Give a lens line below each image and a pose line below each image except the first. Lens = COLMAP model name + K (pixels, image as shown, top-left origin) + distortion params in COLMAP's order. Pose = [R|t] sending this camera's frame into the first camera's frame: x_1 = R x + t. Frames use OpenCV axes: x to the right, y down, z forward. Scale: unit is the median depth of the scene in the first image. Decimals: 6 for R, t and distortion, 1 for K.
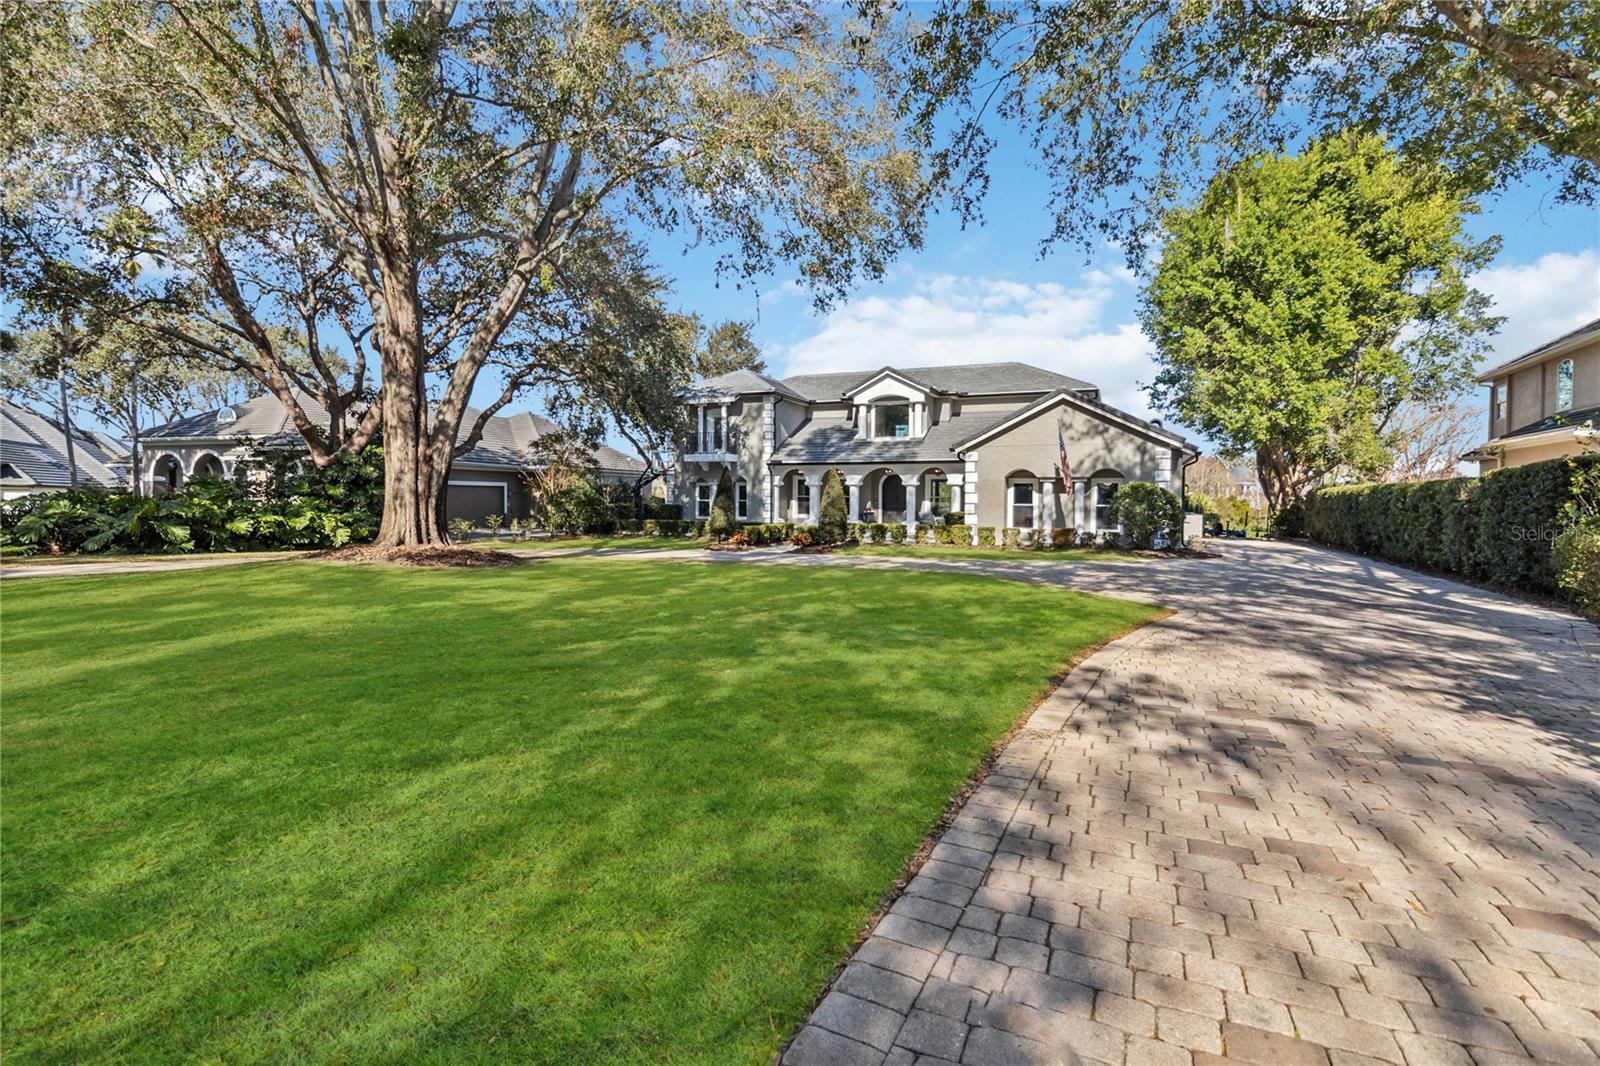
lens RADIAL K [[734.1, 0, 804.2], [0, 734.1, 529.3], [0, 0, 1]] dist [0.004401, 0.000341]
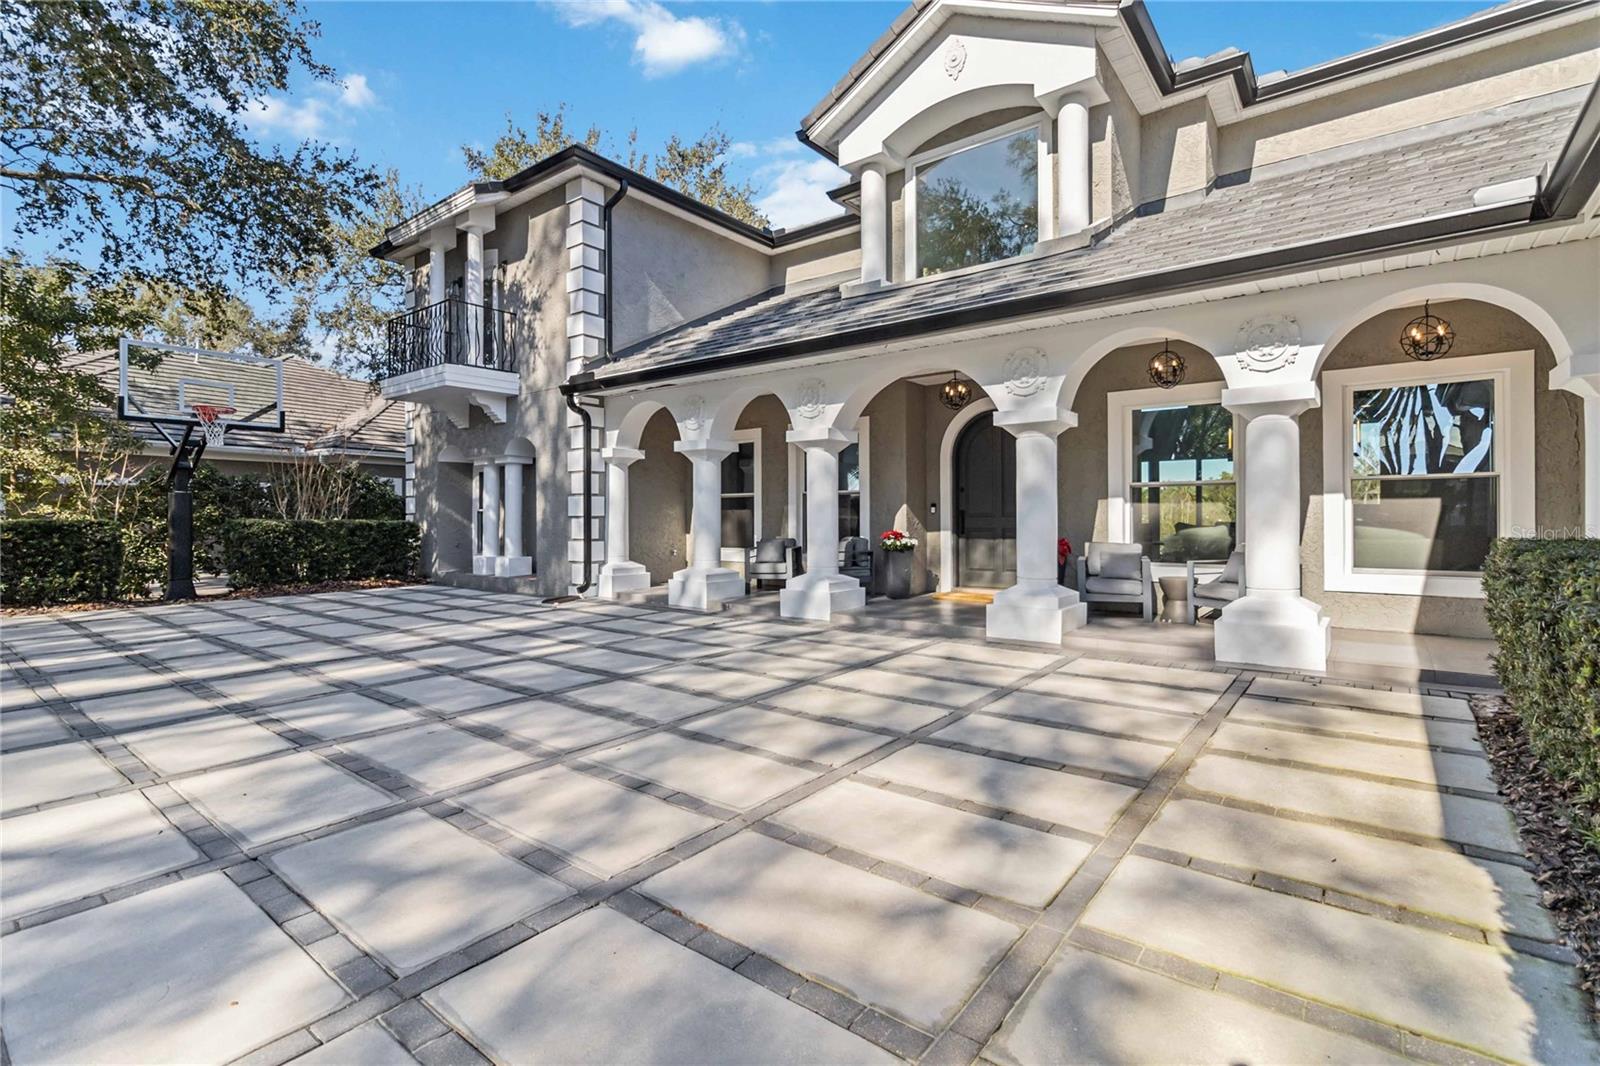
lens RADIAL K [[740.7, 0, 800.4], [0, 740.7, 514.4], [0, 0, 1]] dist [0.002421, 0.000593]
pose [[0.965786, -0.004236, -0.259304, 0.126449], [-0.009117, 0.998694, -0.050272, -0.020107], [0.259178, 0.050916, 0.964486, 0.718012]]
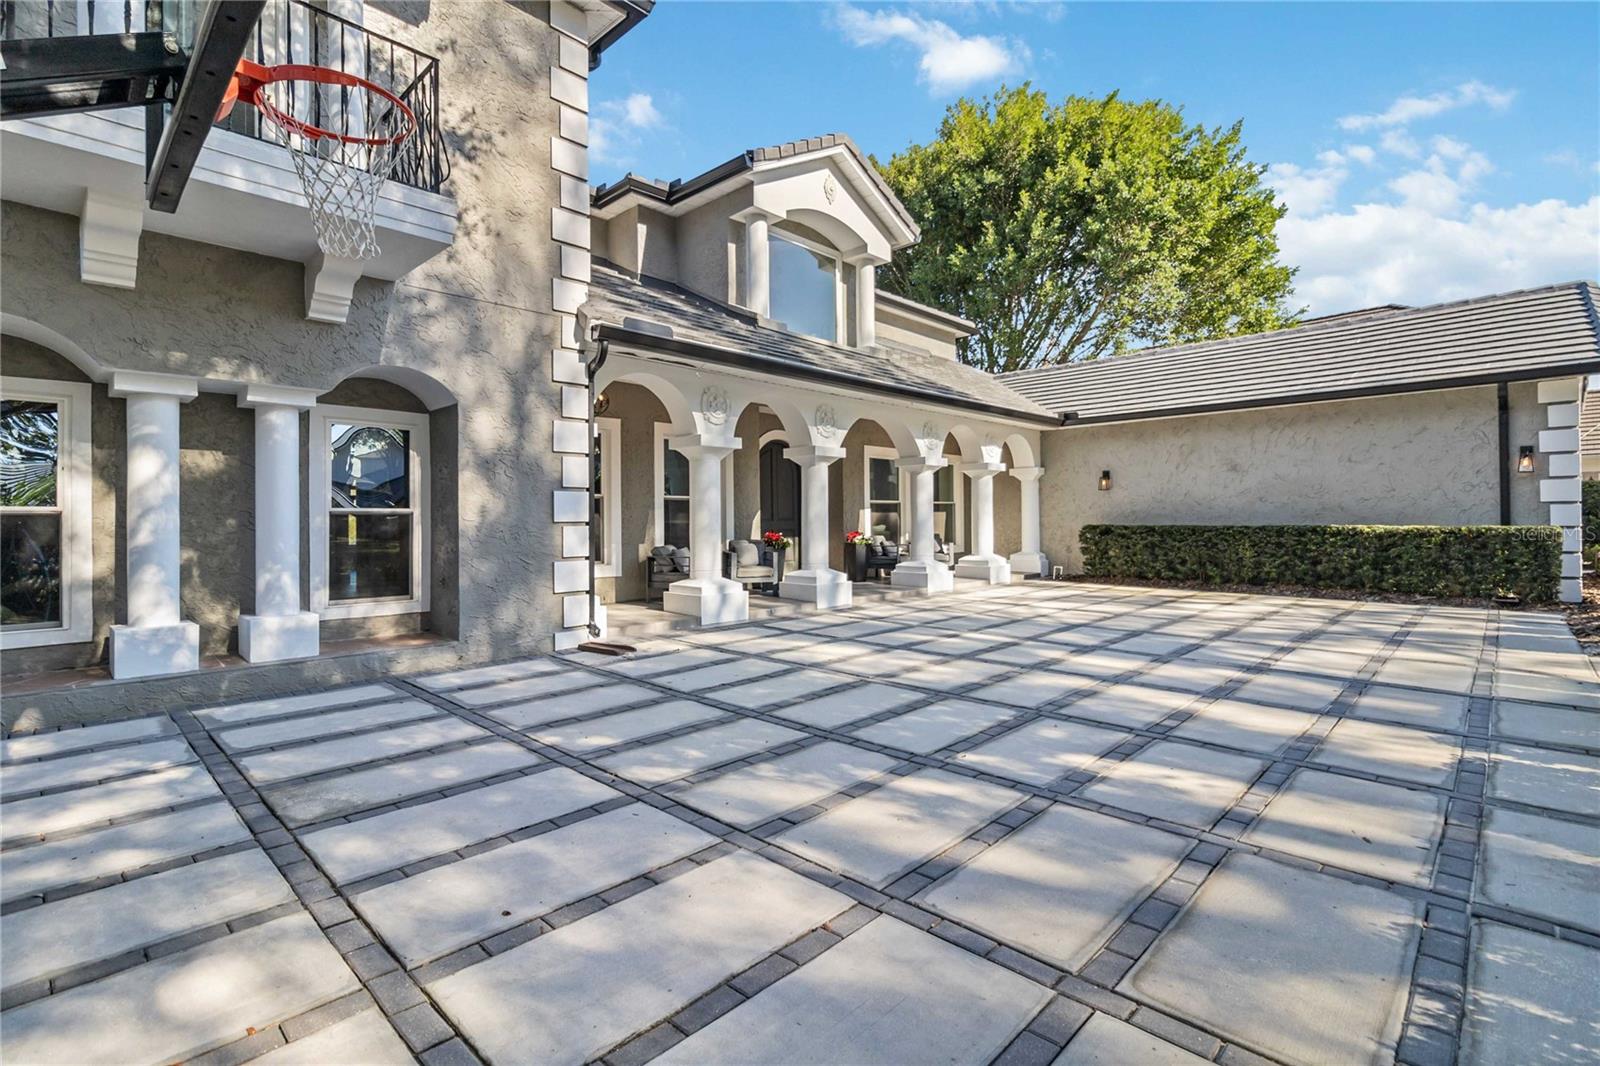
lens RADIAL K [[740.7, 0, 800.4], [0, 740.7, 514.4], [0, 0, 1]] dist [0.002421, 0.000593]
pose [[0.358705, 0.004842, 0.933438, -0.225046], [0.050698, 0.998409, -0.024662, -0.026894], [-0.932073, 0.056170, 0.357889, 0.866552]]
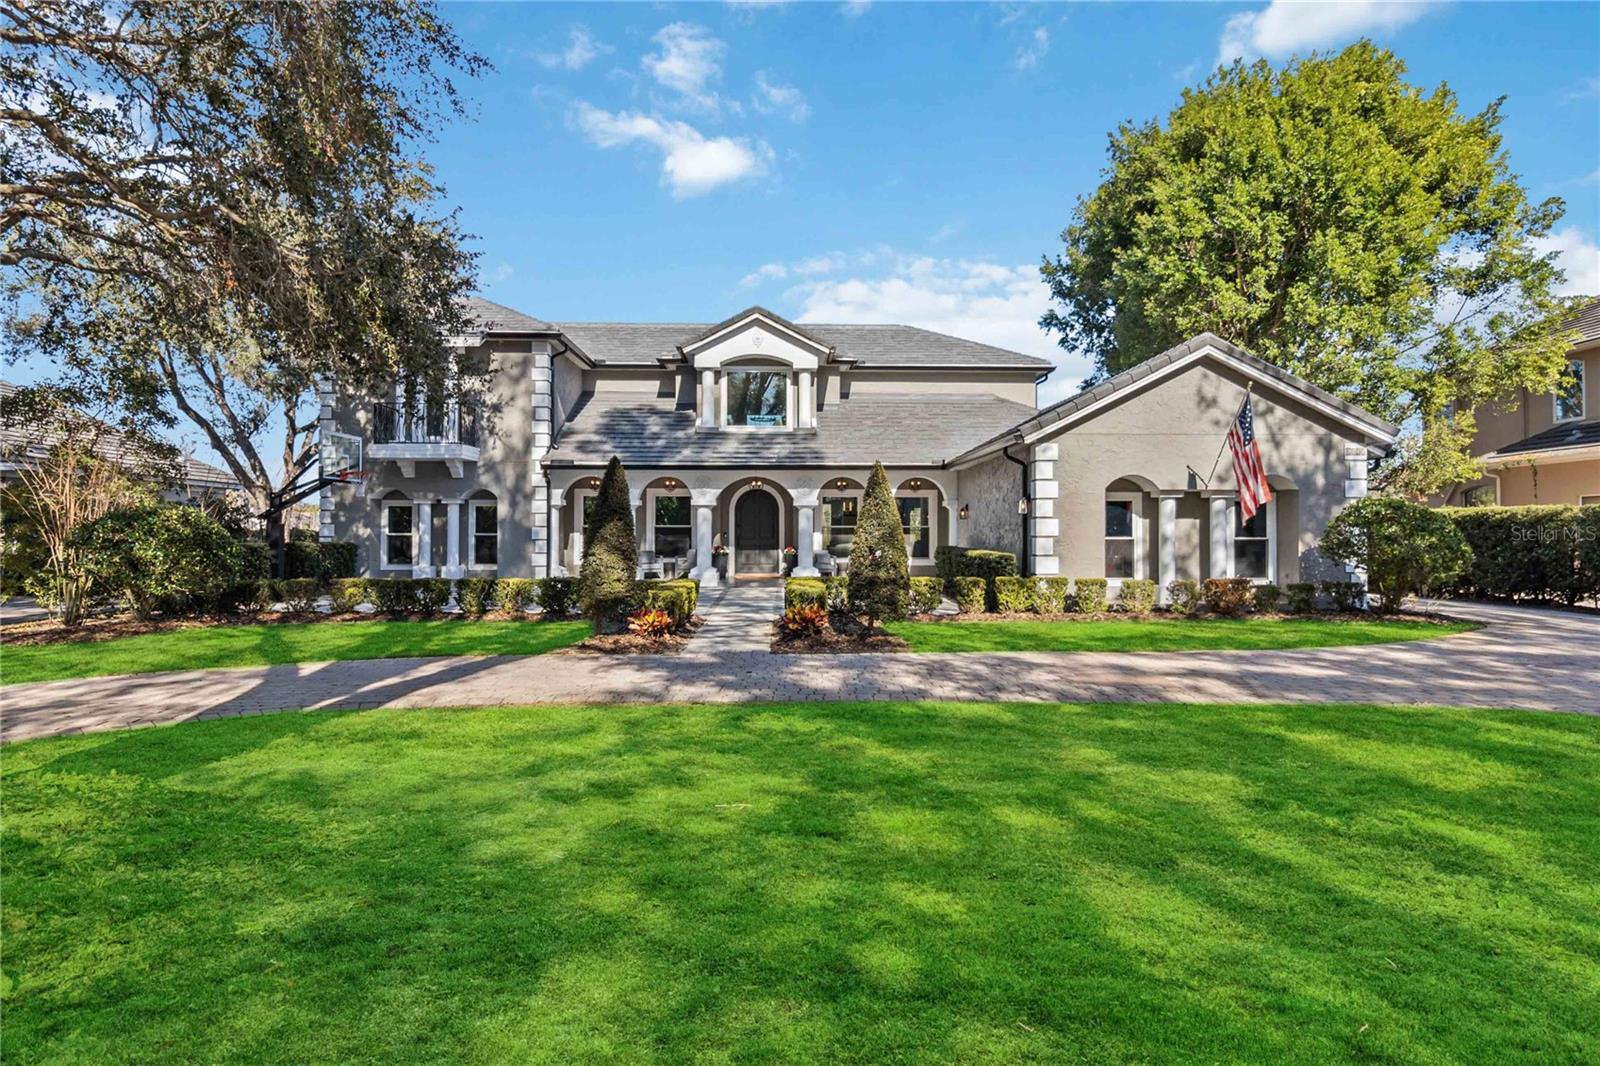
lens RADIAL K [[920.3, 0, 800.0], [0, 920.3, 533.0], [0, 0, 1]] dist [0.000984, 0.000673]
pose [[0.913468, -0.004105, 0.406889, -0.152269], [0.020795, 0.999113, -0.036605, -0.010443], [-0.406378, 0.041898, 0.912744, 0.303701]]
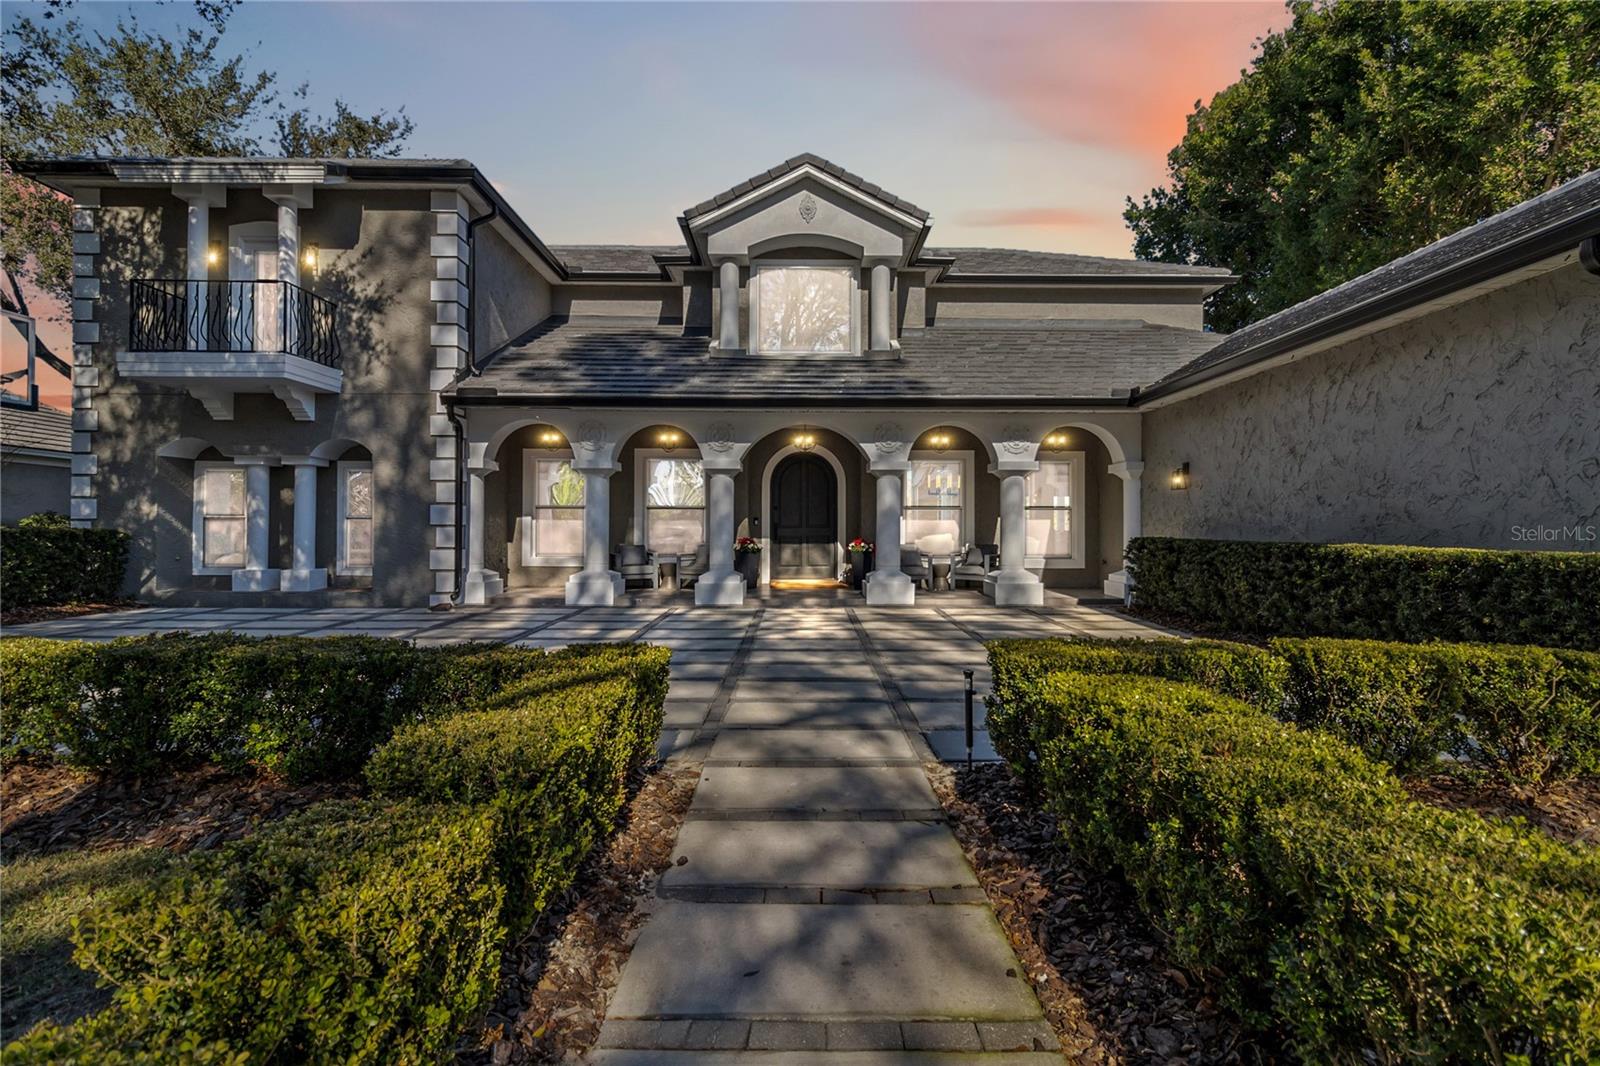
lens RADIAL K [[734.1, 0, 804.2], [0, 734.1, 529.3], [0, 0, 1]] dist [0.004401, 0.000341]
pose [[0.918097, 0.000841, 0.396355, -0.033841], [0.017205, 0.998971, -0.041972, -0.016293], [-0.395982, 0.045354, 0.917138, 0.644559]]
